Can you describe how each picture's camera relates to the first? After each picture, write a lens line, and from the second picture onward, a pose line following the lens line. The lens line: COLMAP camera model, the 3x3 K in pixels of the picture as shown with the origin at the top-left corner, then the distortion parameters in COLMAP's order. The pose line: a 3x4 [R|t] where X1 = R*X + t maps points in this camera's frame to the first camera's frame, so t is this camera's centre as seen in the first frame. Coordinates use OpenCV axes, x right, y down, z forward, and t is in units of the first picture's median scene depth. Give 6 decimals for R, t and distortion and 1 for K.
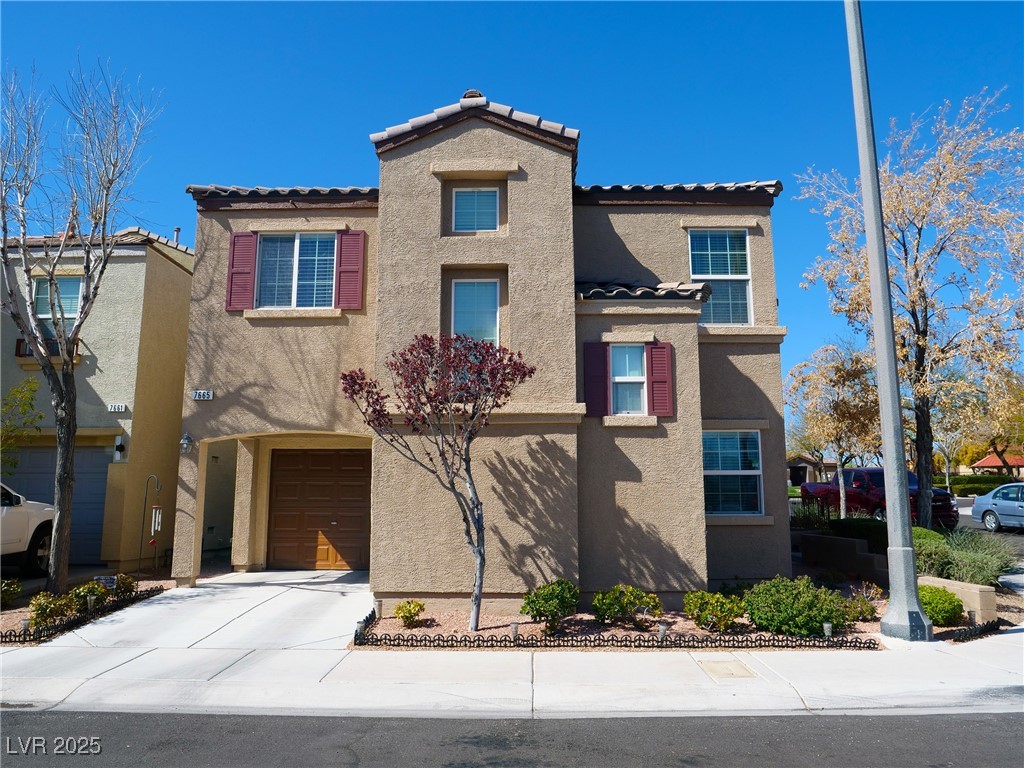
lens RADIAL K [[737.8, 0, 512.0], [0, 737.8, 384.0], [0, 0, 1]] dist [-0.051869, 0.011990]
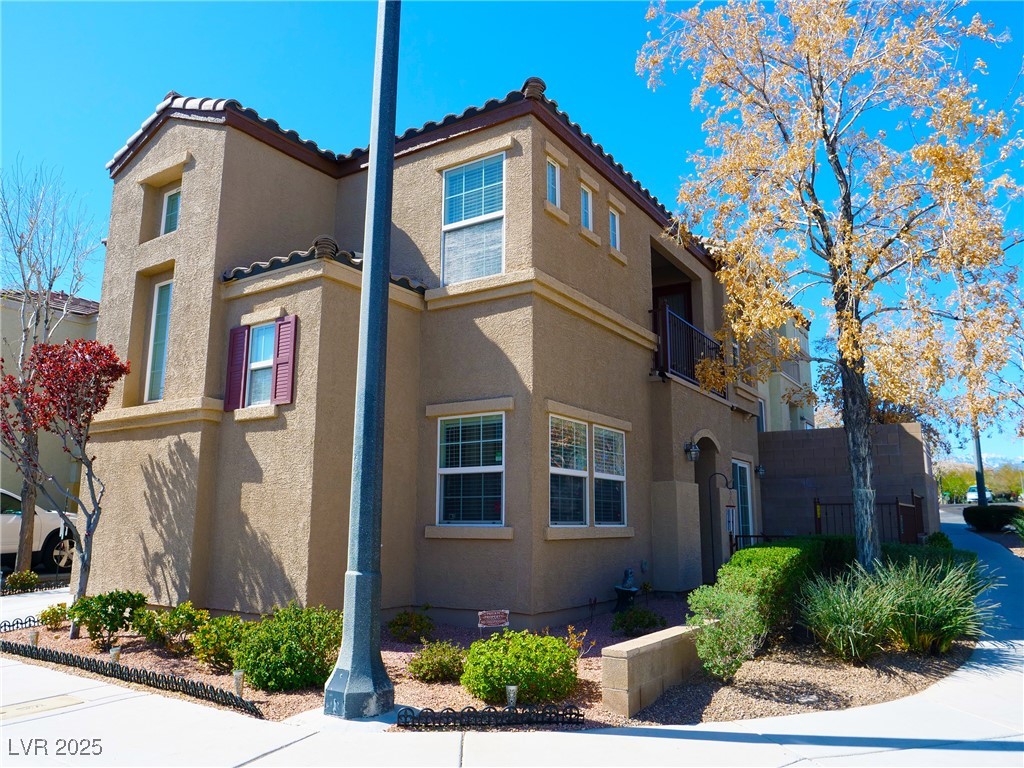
lens RADIAL K [[737.8, 0, 512.0], [0, 737.8, 384.0], [0, 0, 1]] dist [-0.051869, 0.011990]
pose [[0.852247, -0.097309, -0.514010, 0.860592], [0.085539, 0.995245, -0.046587, 0.082785], [0.516099, -0.004264, 0.856518, 0.423415]]
